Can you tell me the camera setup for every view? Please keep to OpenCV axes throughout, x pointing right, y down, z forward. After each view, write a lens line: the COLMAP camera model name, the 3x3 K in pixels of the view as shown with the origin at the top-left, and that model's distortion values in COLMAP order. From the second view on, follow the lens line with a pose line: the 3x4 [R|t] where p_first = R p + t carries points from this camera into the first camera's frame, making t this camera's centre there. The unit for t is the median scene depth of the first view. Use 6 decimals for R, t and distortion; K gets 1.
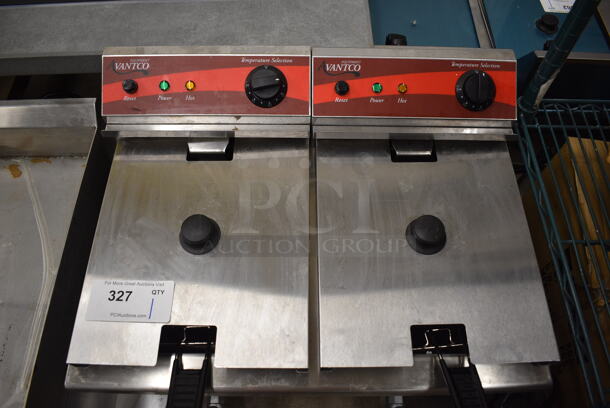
lens RADIAL K [[471.4, 0, 305.0], [0, 471.4, 204.0], [0, 0, 1]] dist [-0.094693, 0.006682]
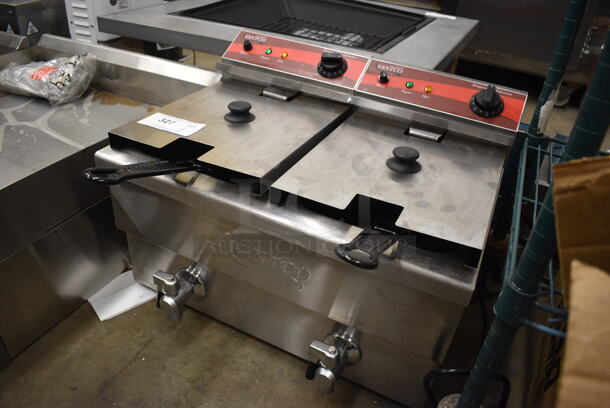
lens RADIAL K [[471.4, 0, 305.0], [0, 471.4, 204.0], [0, 0, 1]] dist [-0.094693, 0.006682]
pose [[0.896794, 0.292145, -0.332283, 0.421977], [-0.417092, 0.808796, -0.414589, 0.683451], [0.147629, 0.510393, 0.847174, 0.019767]]
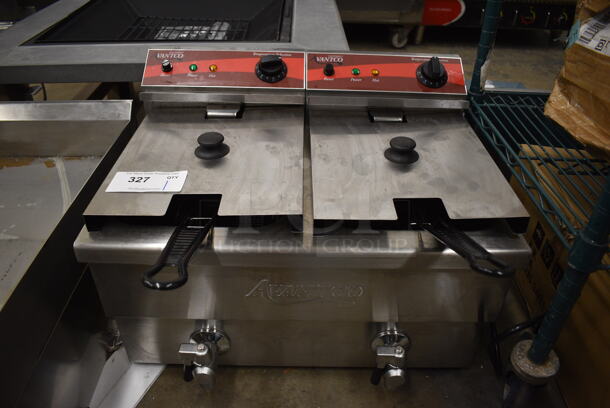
lens RADIAL K [[471.4, 0, 305.0], [0, 471.4, 204.0], [0, 0, 1]] dist [-0.094693, 0.006682]
pose [[0.999941, 0.005983, 0.009026, 0.002180], [-0.001518, 0.902734, -0.430196, 0.645768], [-0.010722, 0.430157, 0.902691, -0.019497]]
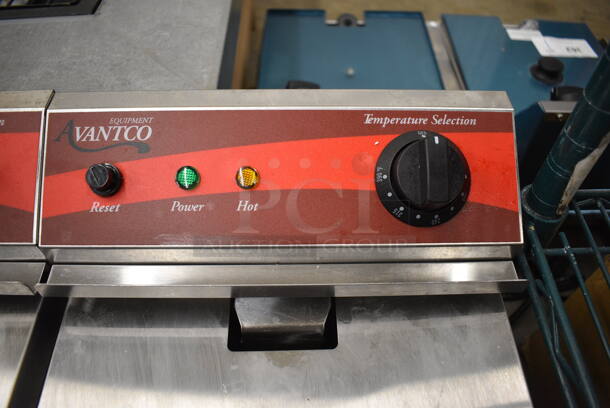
lens RADIAL K [[471.4, 0, 305.0], [0, 471.4, 204.0], [0, 0, 1]] dist [-0.094693, 0.006682]
pose [[0.999838, -0.012961, 0.012506, 0.254230], [0.014675, 0.988808, -0.148467, -0.159105], [-0.010442, 0.148627, 0.988838, 0.577208]]
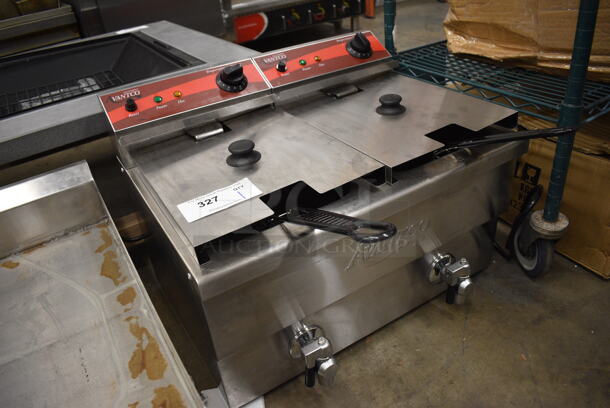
lens RADIAL K [[471.4, 0, 305.0], [0, 471.4, 204.0], [0, 0, 1]] dist [-0.094693, 0.006682]
pose [[0.846025, -0.355199, 0.397587, -0.557290], [0.506837, 0.767199, -0.393093, 0.643956], [-0.165402, 0.534078, 0.829097, 0.048393]]
